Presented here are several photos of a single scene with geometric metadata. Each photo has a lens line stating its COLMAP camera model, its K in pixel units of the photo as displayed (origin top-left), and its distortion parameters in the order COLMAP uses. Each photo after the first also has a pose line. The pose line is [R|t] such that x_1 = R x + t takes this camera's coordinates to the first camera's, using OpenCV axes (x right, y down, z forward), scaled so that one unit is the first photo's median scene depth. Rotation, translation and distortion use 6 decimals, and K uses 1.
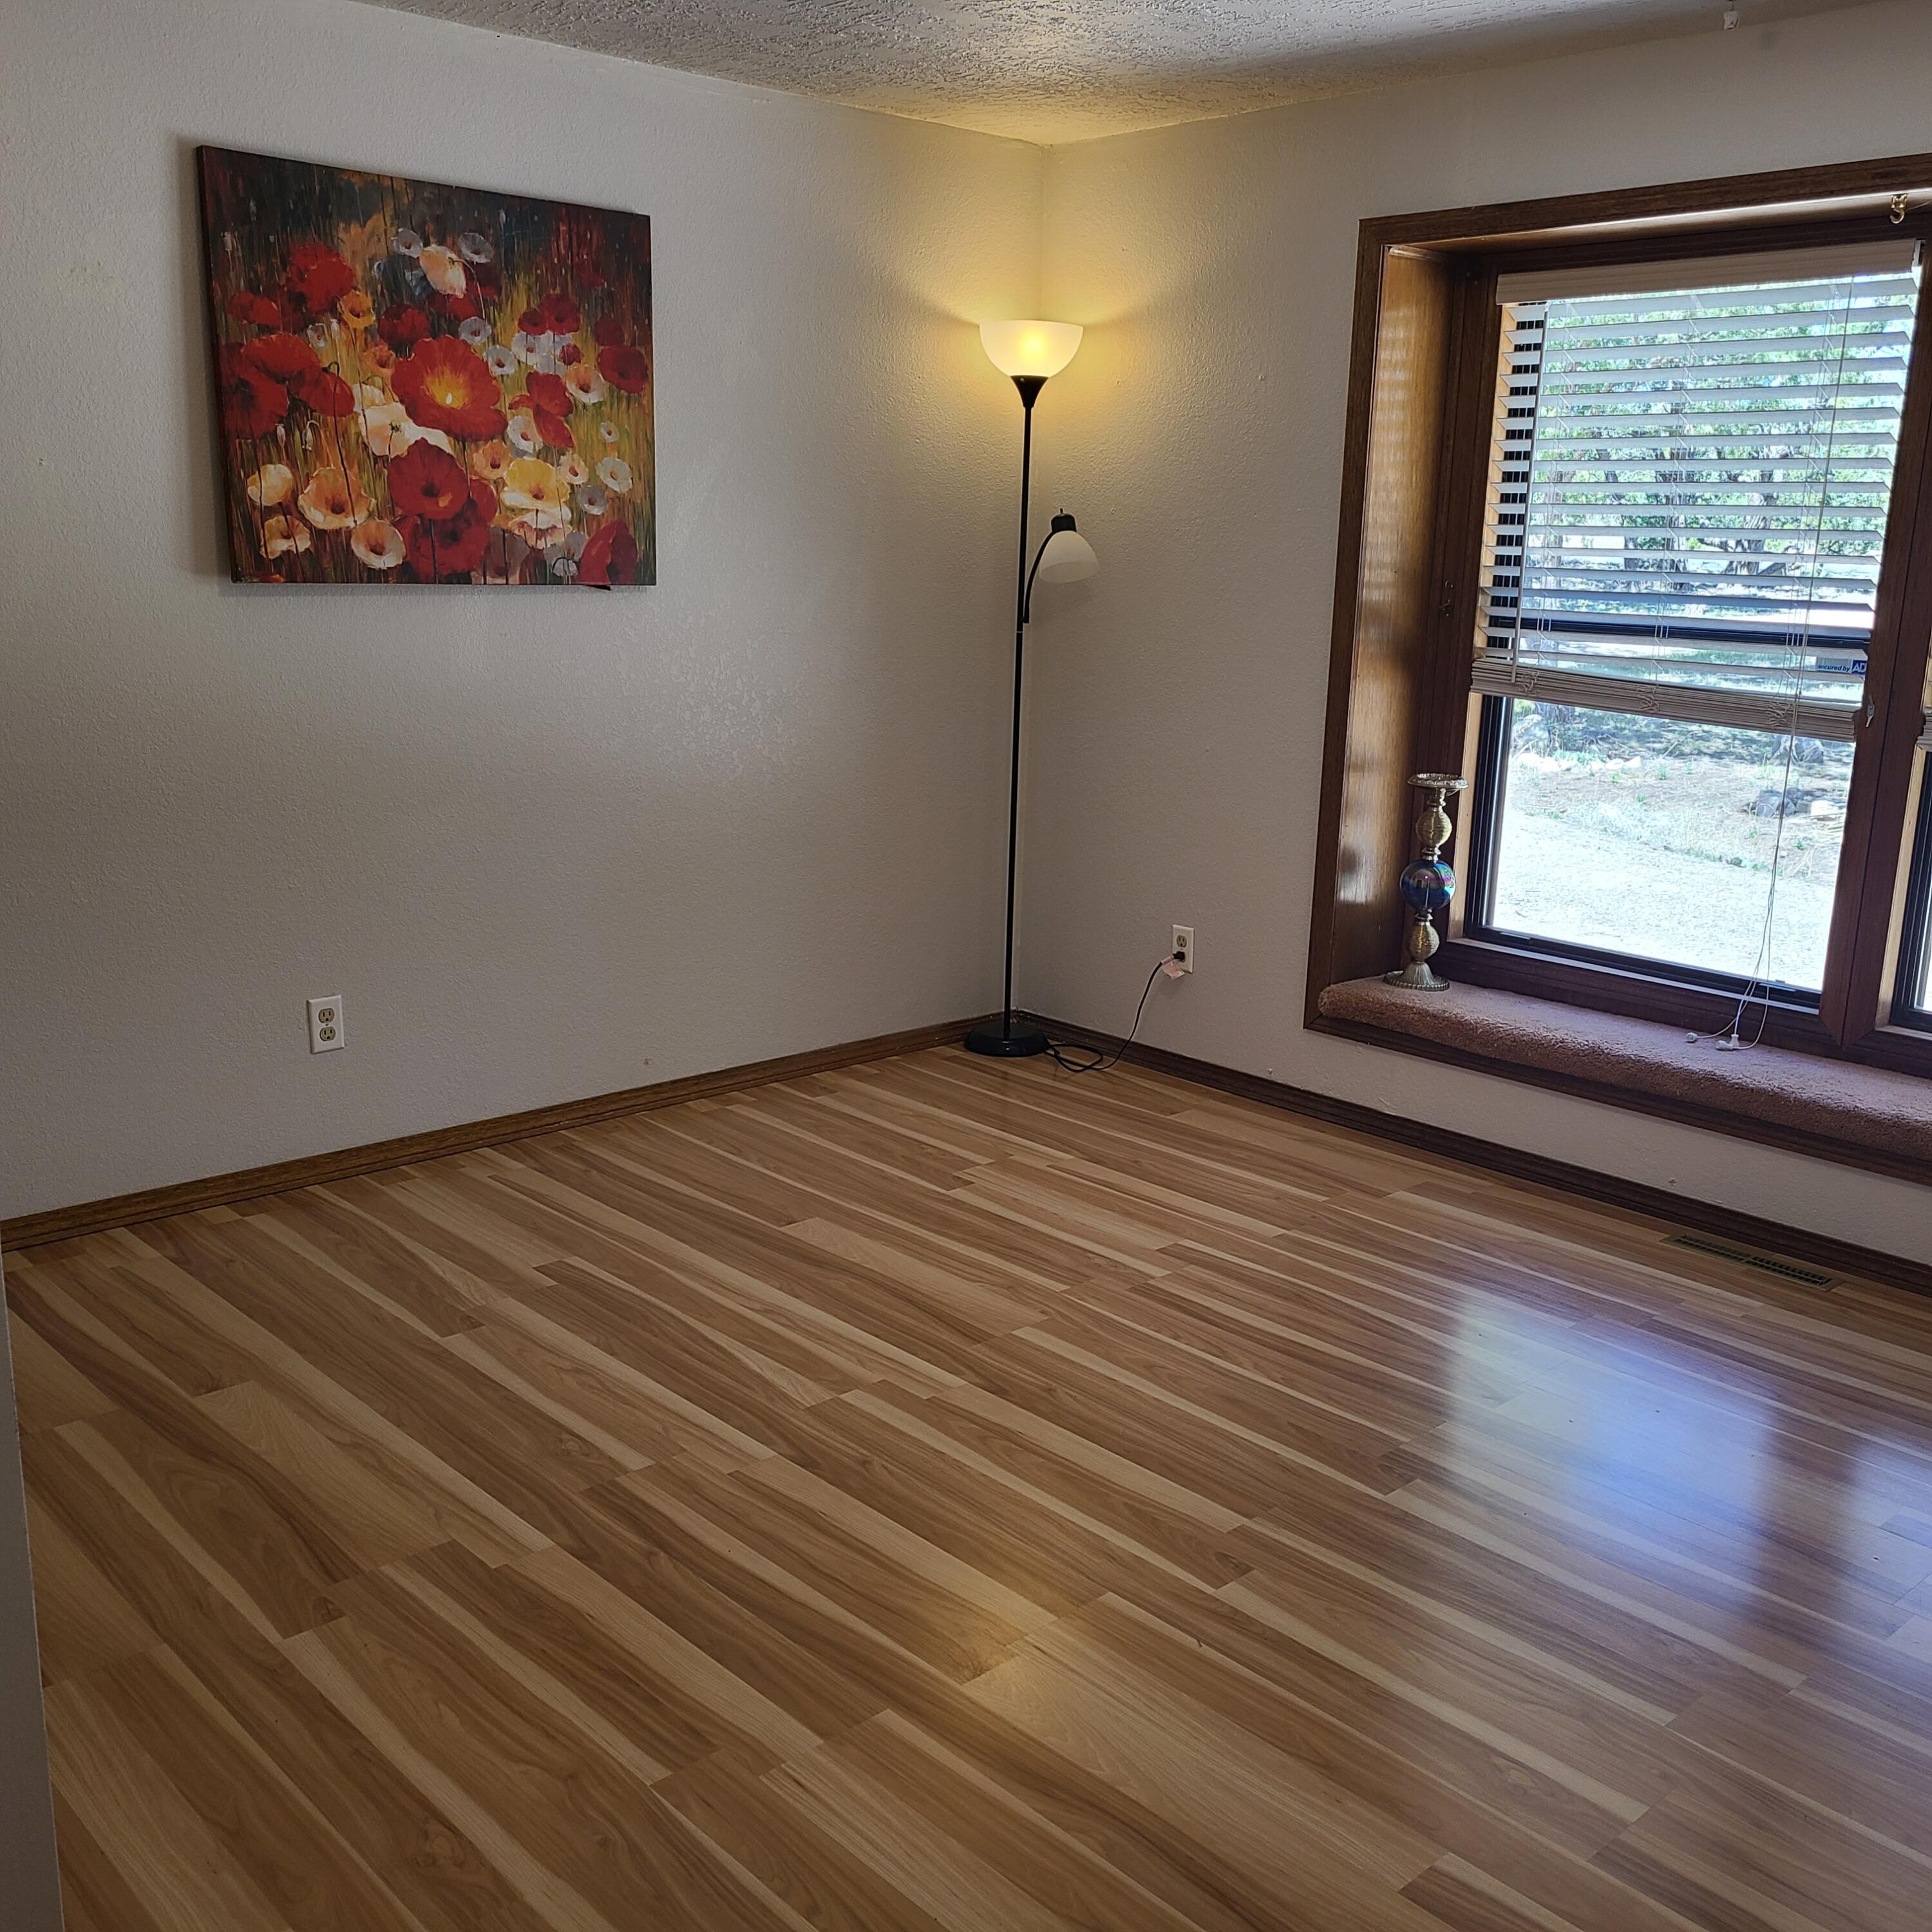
lens RADIAL K [[1897.1, 0, 992.7], [0, 1897.1, 974.9], [0, 0, 1]] dist [0.031096, 0.000000]
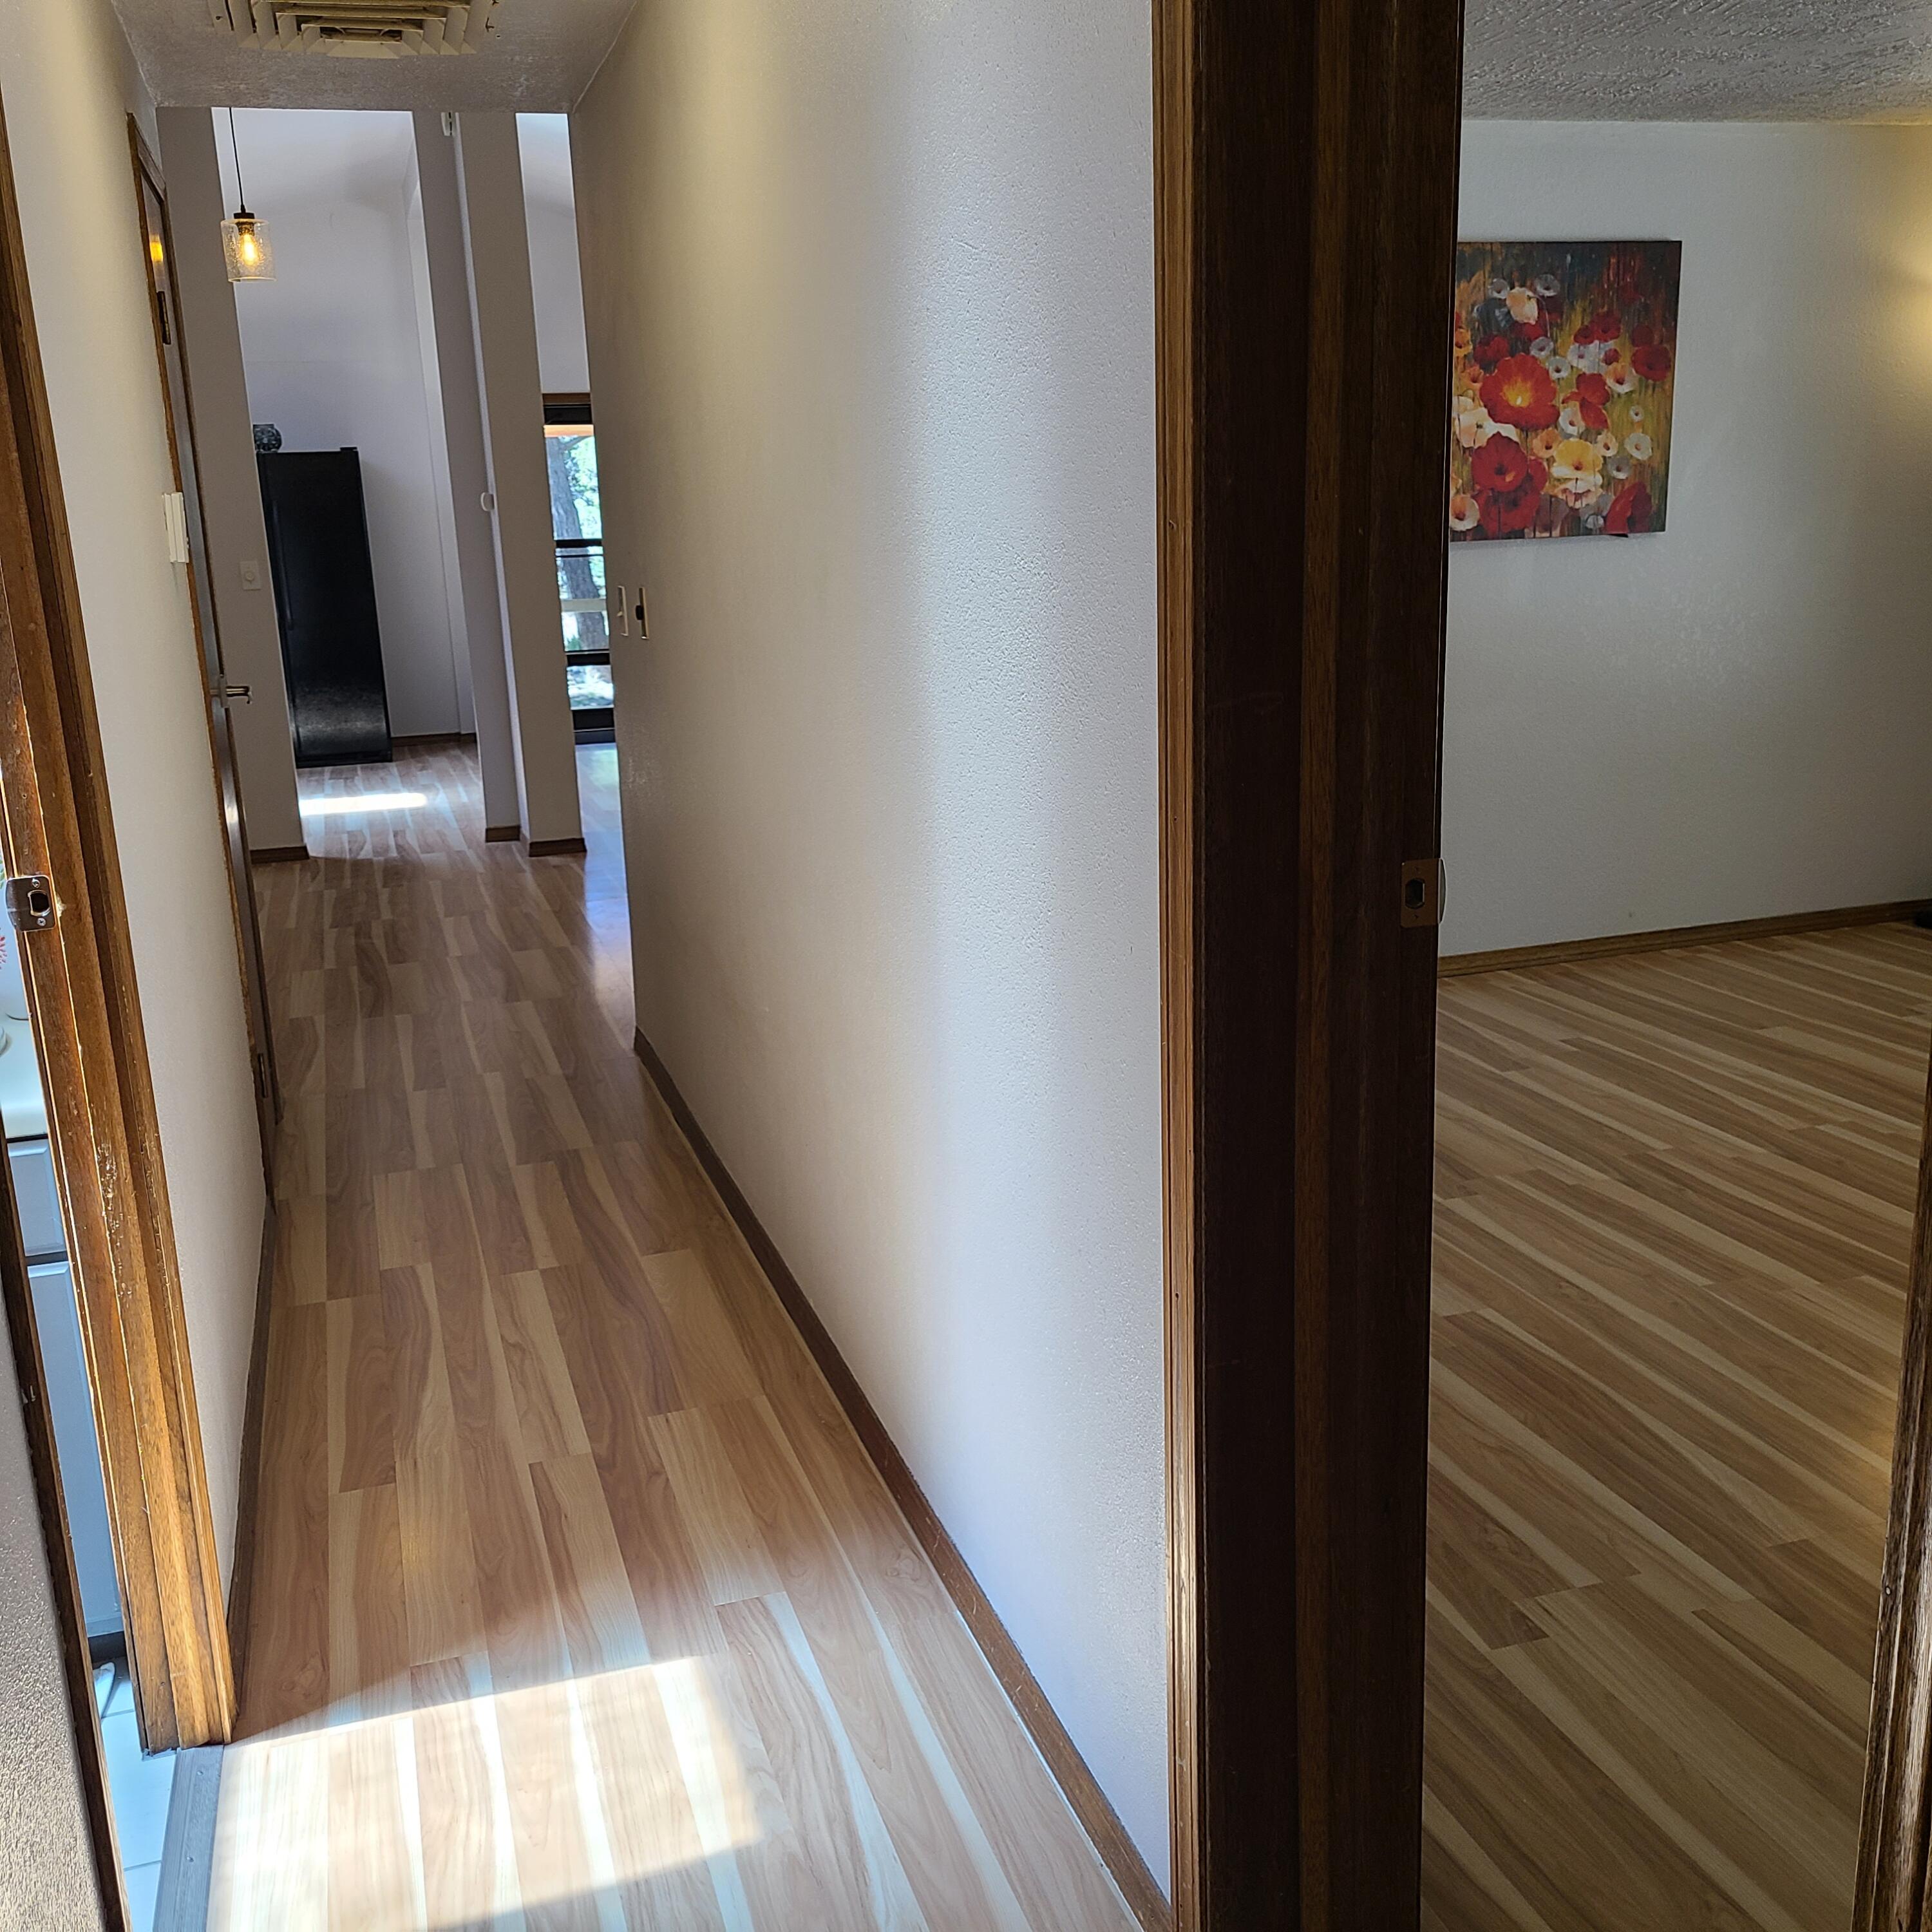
lens RADIAL K [[1897.1, 0, 962.1], [0, 1897.1, 961.6], [0, 0, 1]] dist [0.031096, 0.000000]
pose [[0.894910, 0.045710, -0.443900, -0.025621], [-0.042306, 0.998950, 0.017577, 0.103234], [0.444237, 0.003050, 0.895904, -0.452673]]
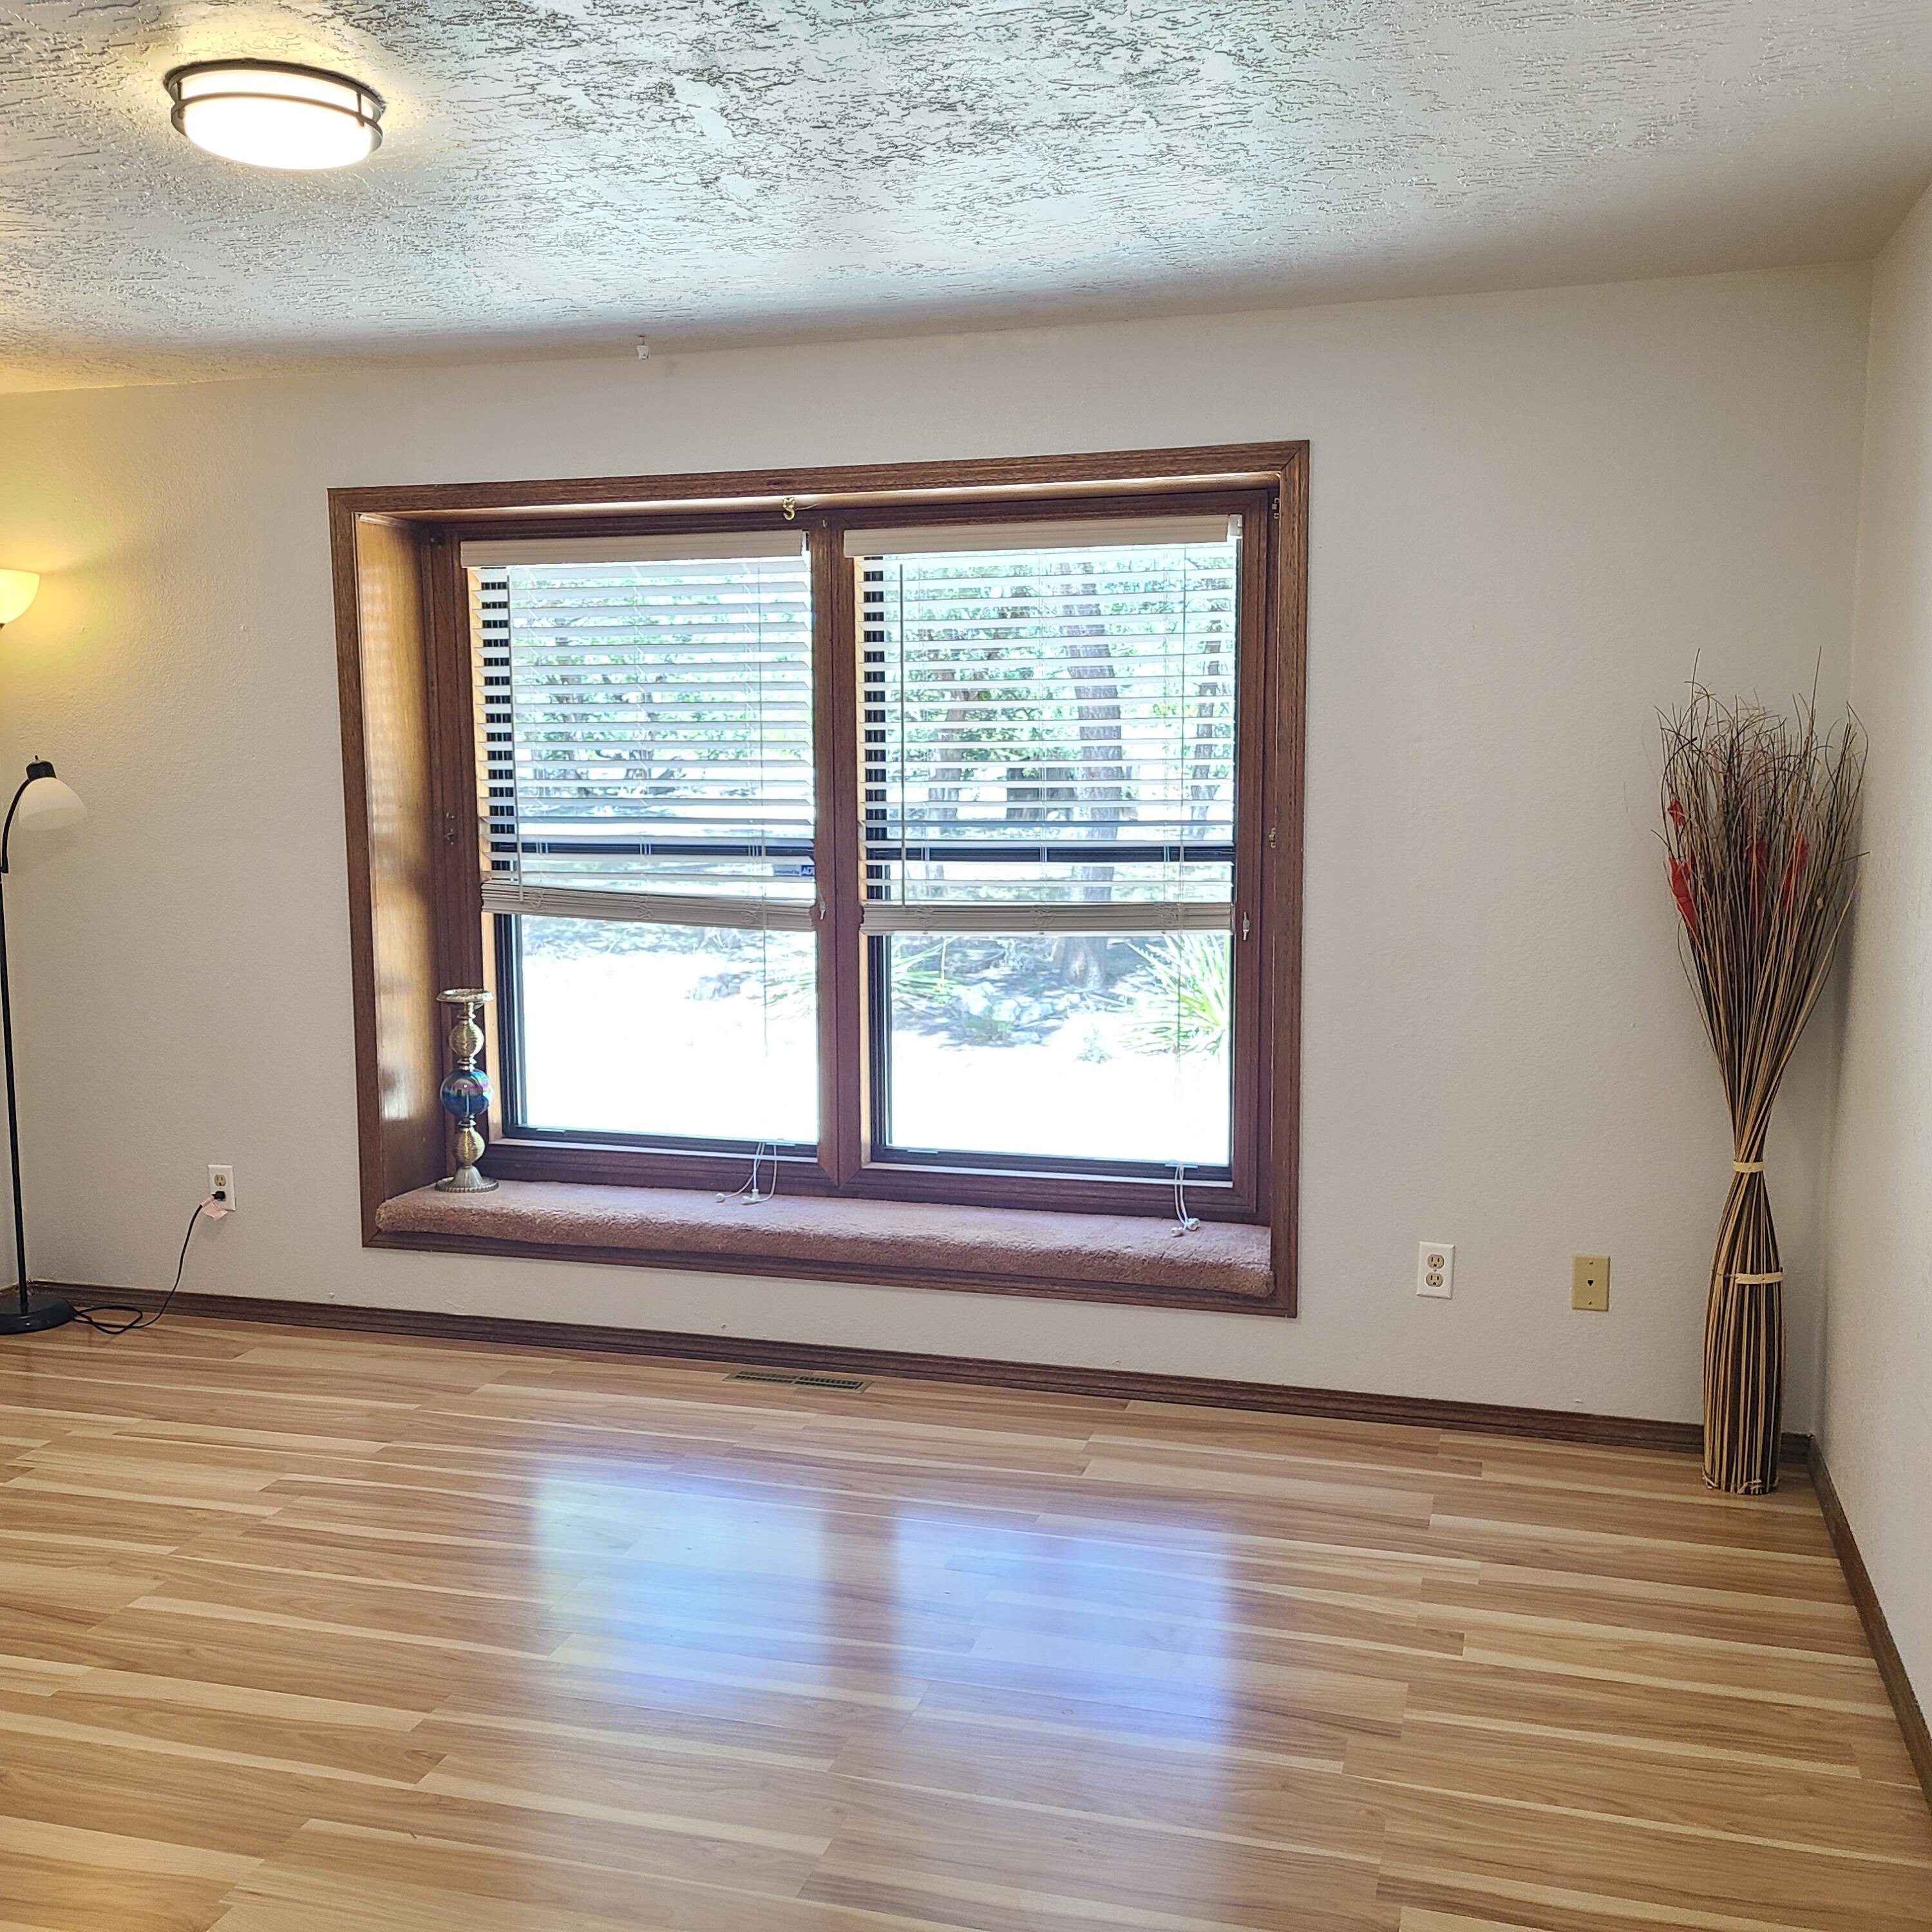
lens RADIAL K [[1897.1, 0, 942.3], [0, 1897.1, 965.6], [0, 0, 1]] dist [0.031096, 0.000000]
pose [[0.862609, -0.087167, 0.498305, -0.064085], [0.143651, 0.986700, -0.076071, 0.001394], [-0.485047, 0.137202, 0.863658, -0.056769]]
